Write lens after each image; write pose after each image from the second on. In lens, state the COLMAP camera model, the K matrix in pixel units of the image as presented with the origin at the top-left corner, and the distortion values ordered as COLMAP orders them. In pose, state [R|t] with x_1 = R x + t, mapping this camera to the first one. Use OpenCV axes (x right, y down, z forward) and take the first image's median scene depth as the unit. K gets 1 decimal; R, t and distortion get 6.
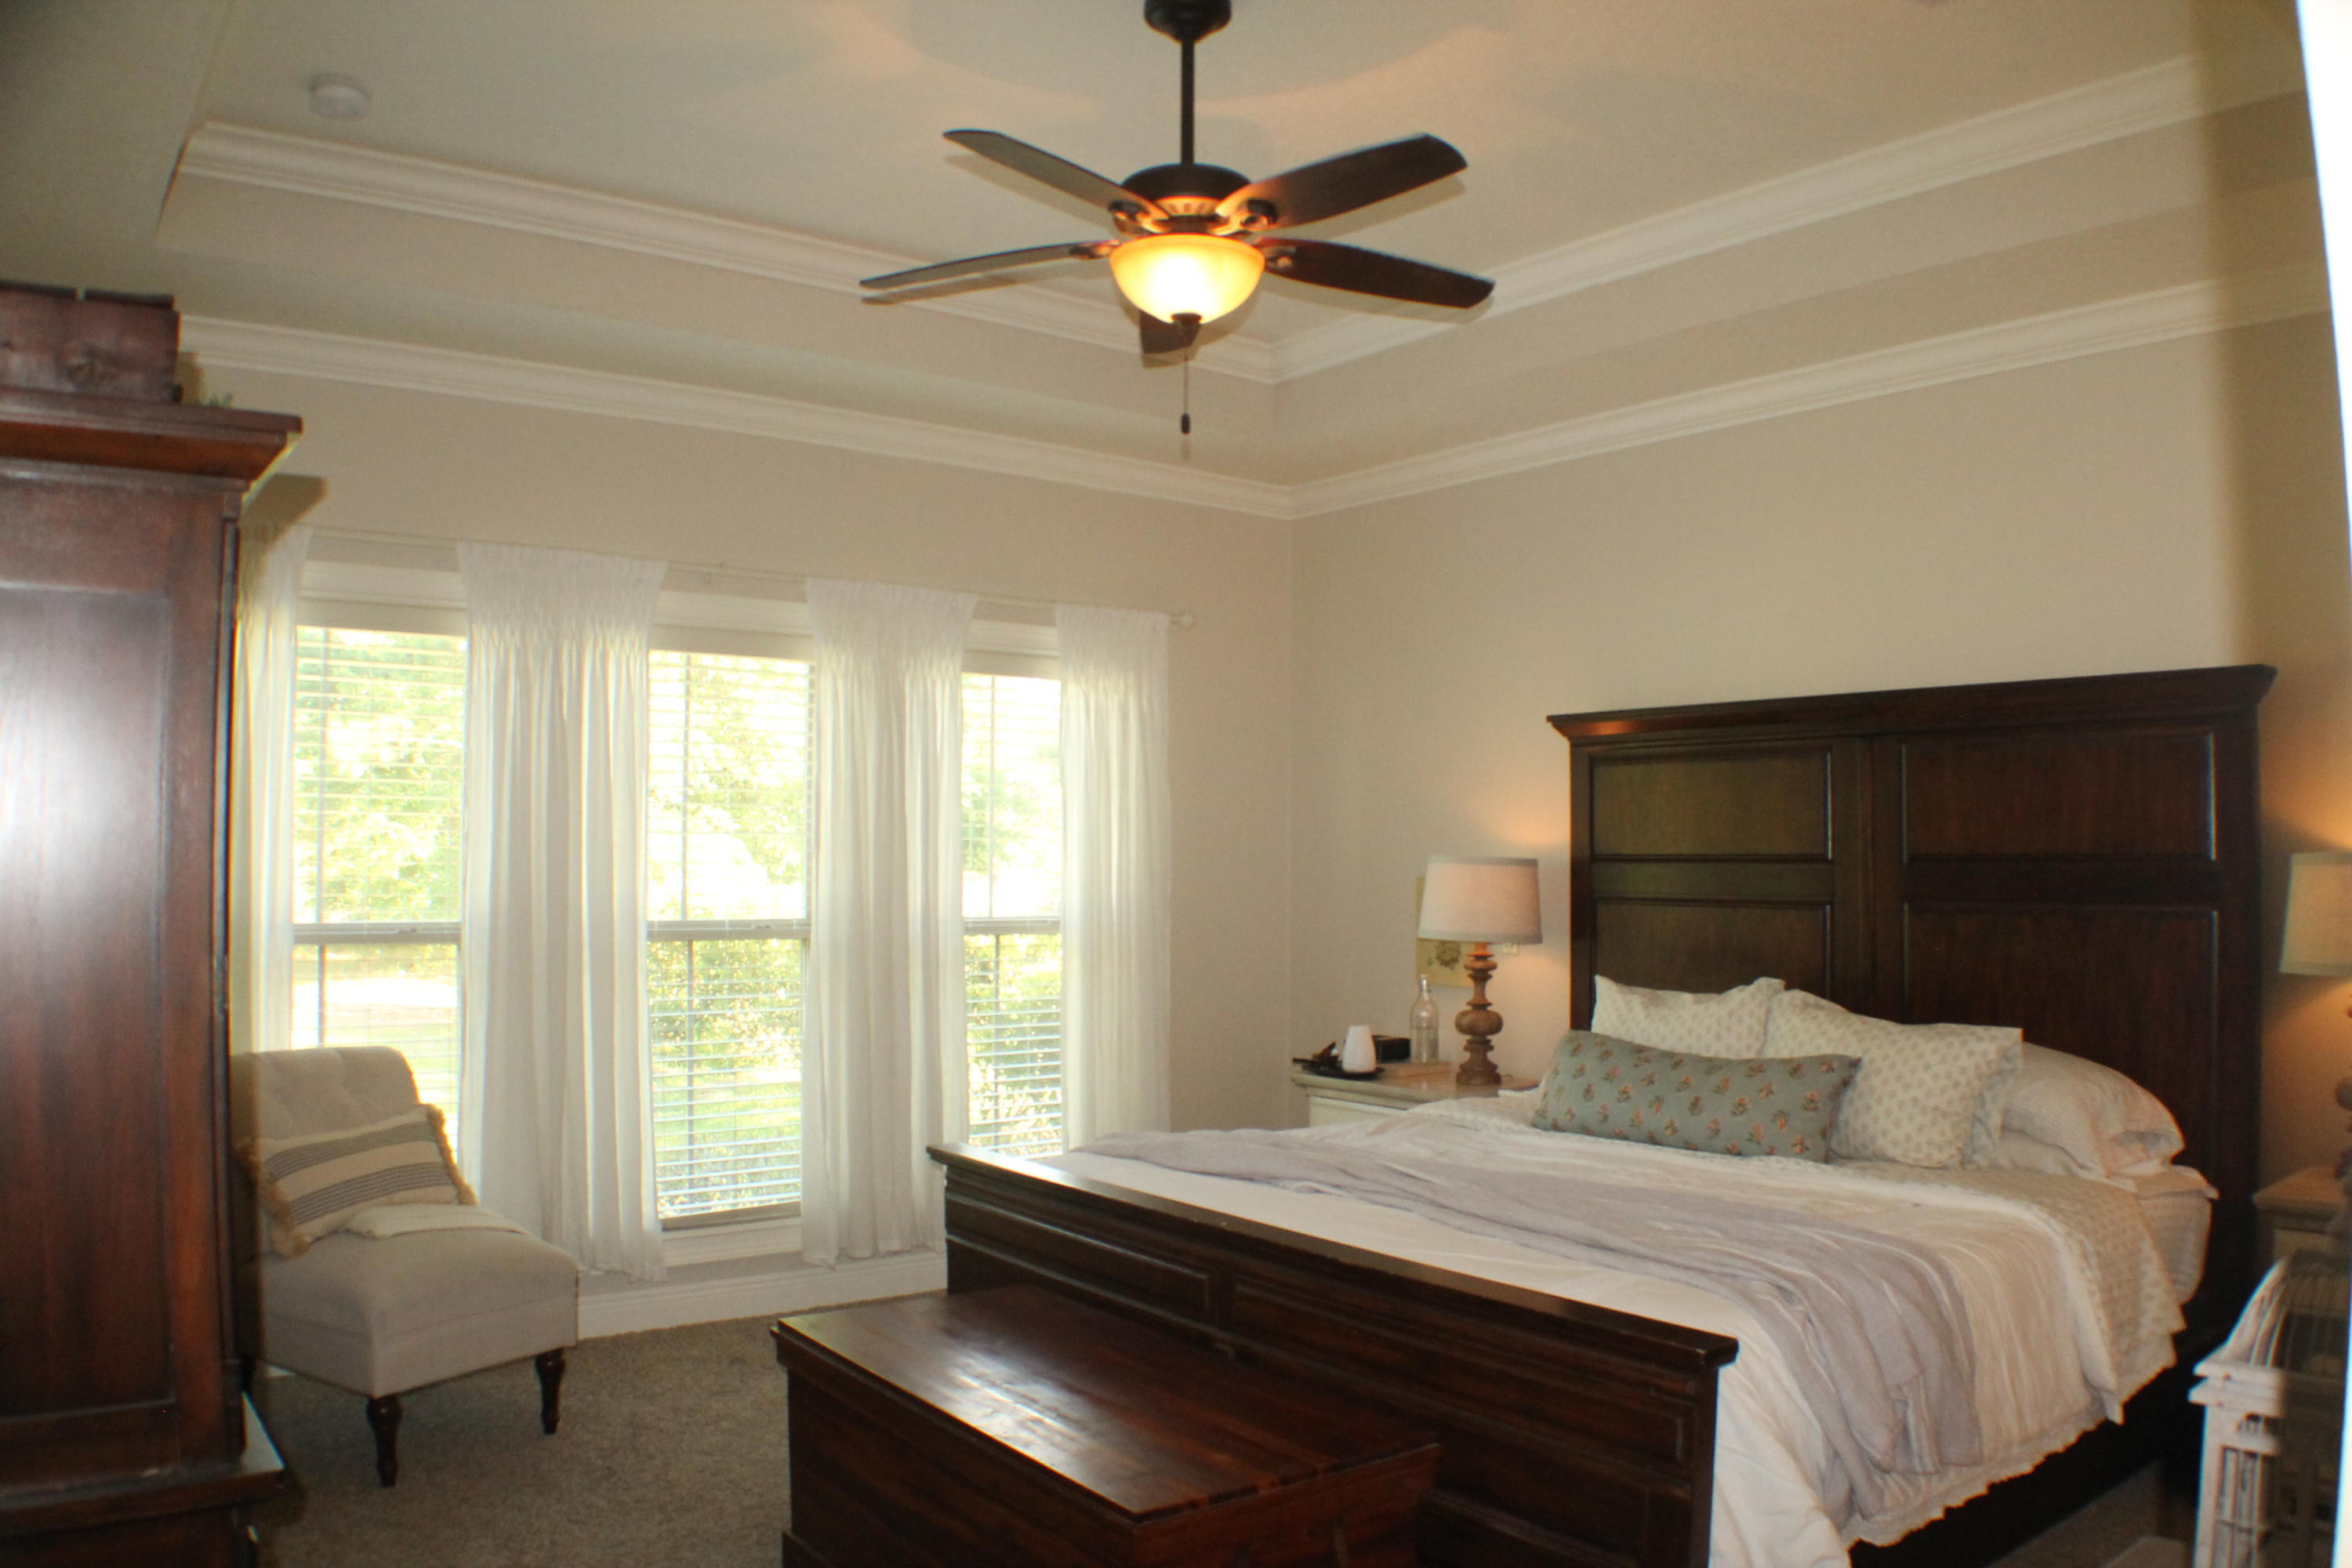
lens RADIAL K [[1751.5, 0, 1176.0], [0, 1751.5, 784.0], [0, 0, 1]] dist [-0.215813, 0.063786]
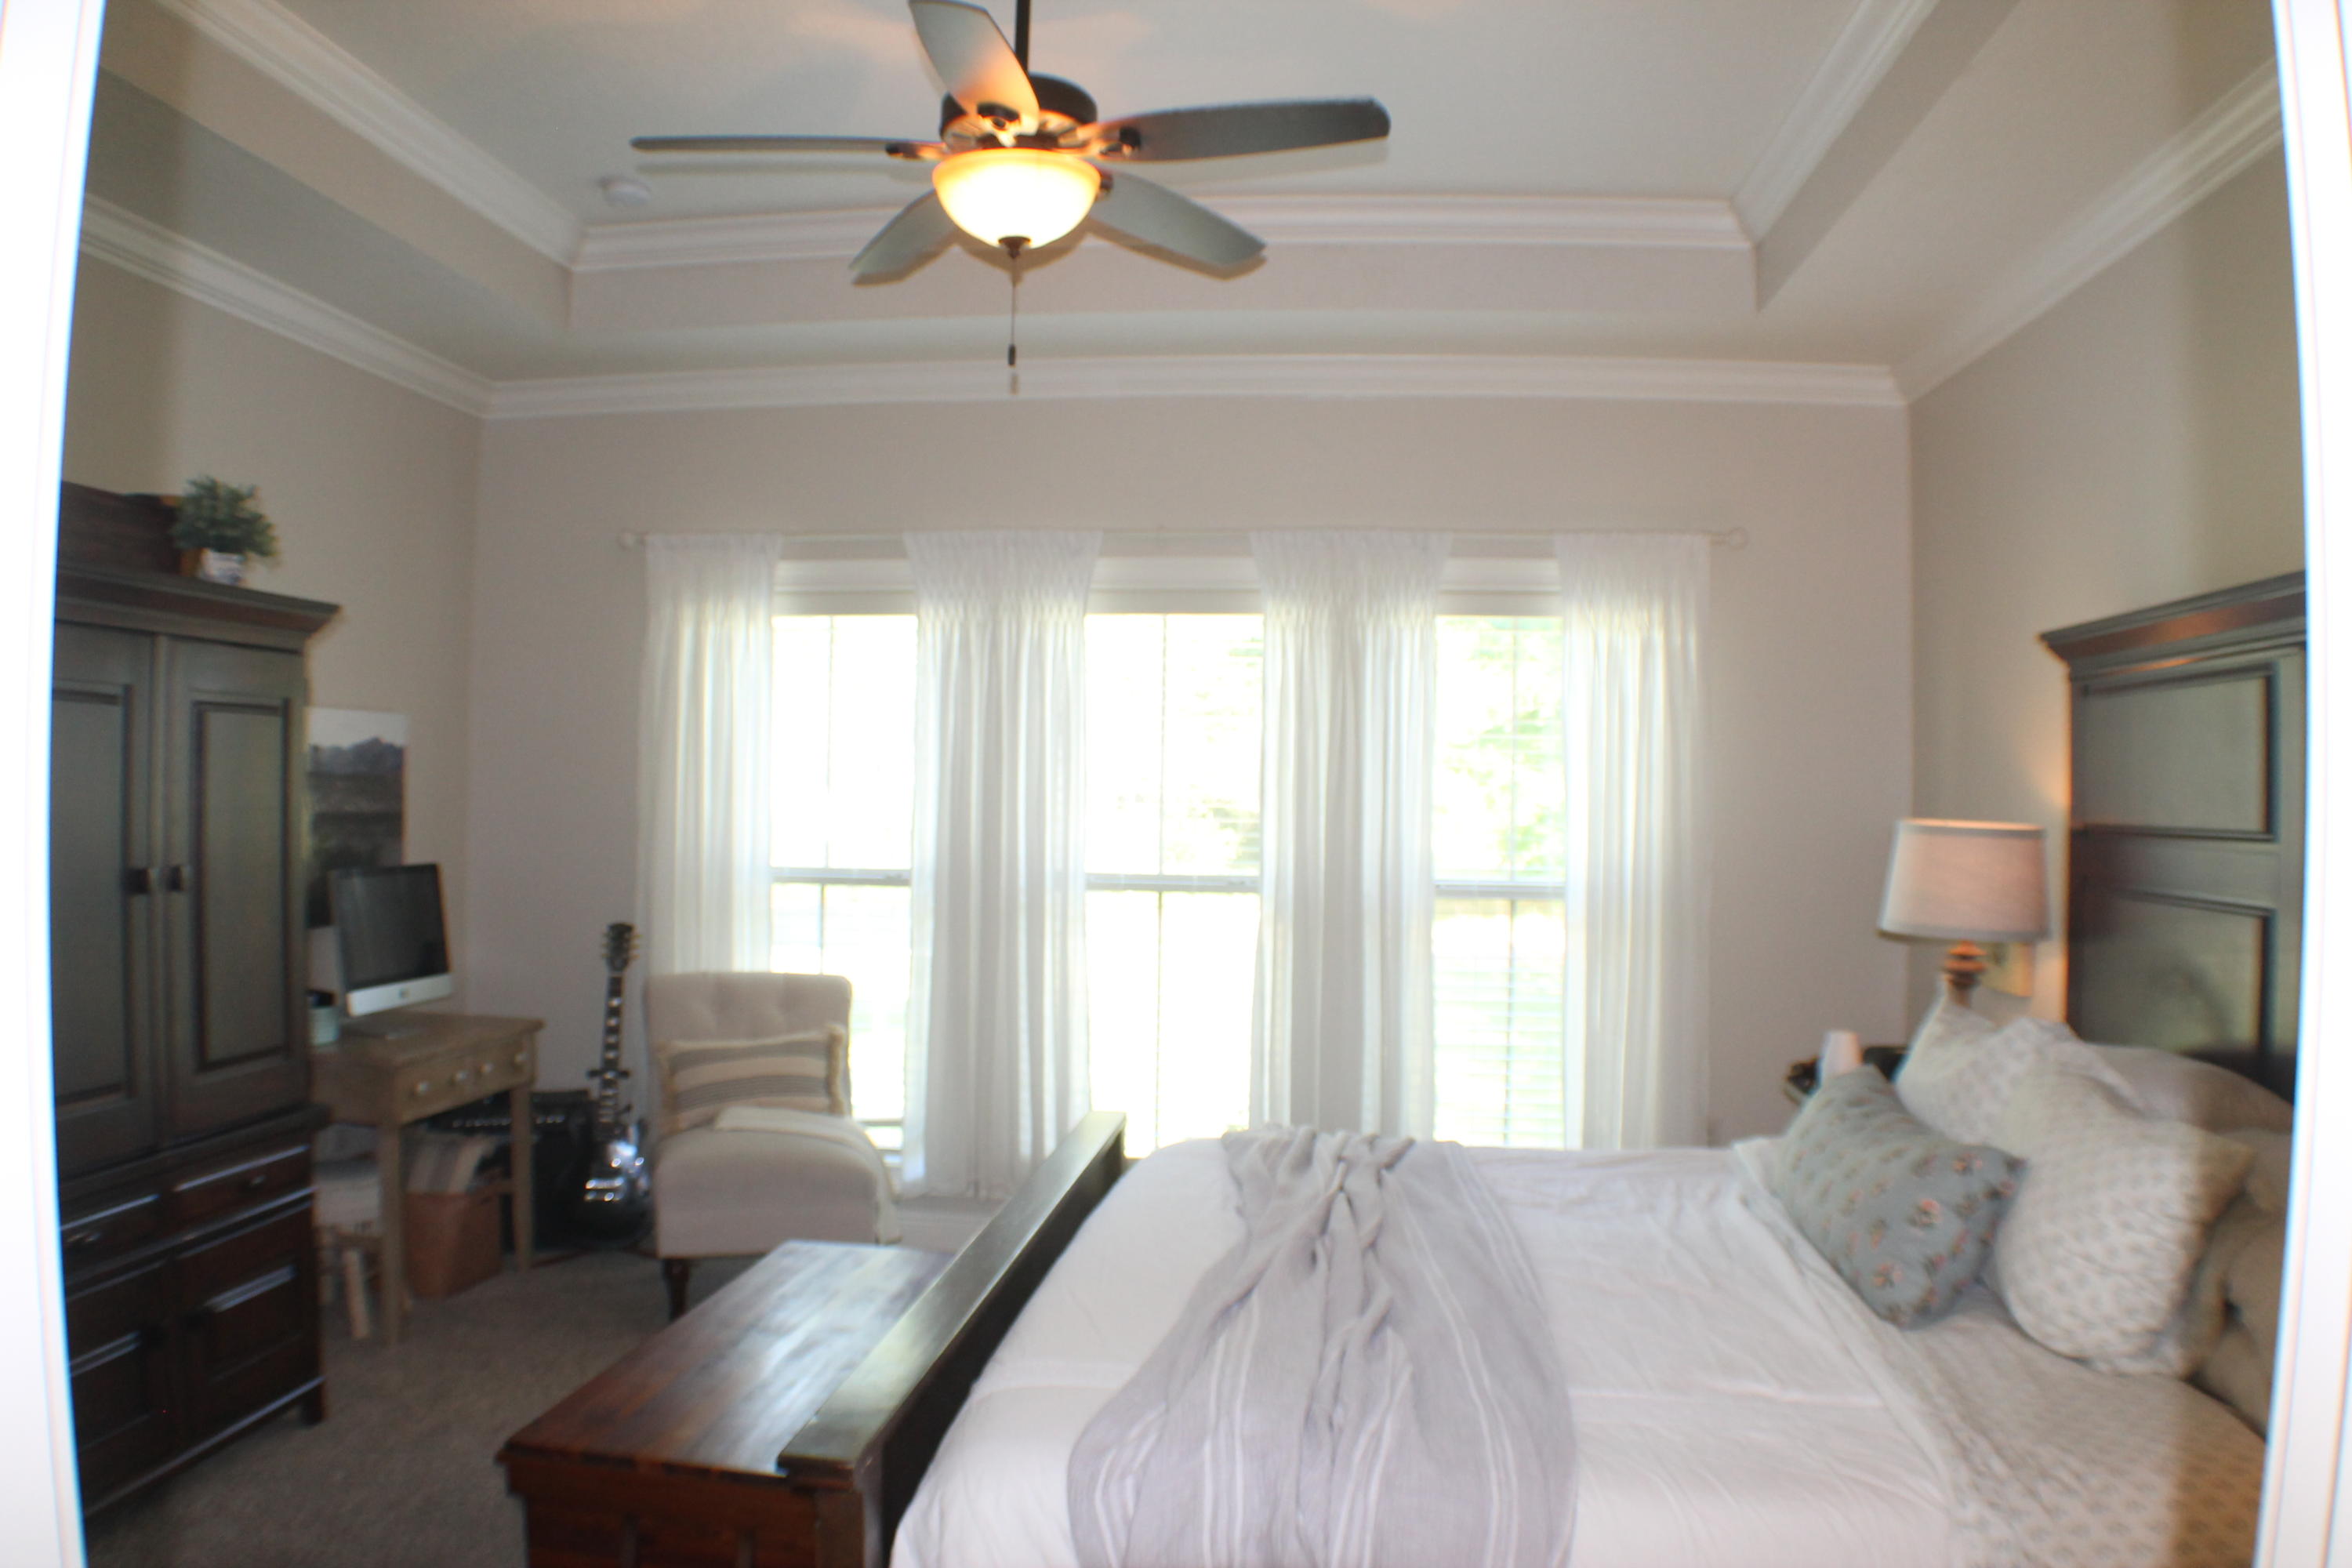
lens RADIAL K [[1751.5, 0, 1176.0], [0, 1751.5, 784.0], [0, 0, 1]] dist [-0.215813, 0.063786]
pose [[0.721088, 0.003739, -0.692833, 0.448753], [0.017660, 0.999561, 0.023775, 0.000626], [0.692618, -0.029379, 0.720706, 0.248336]]
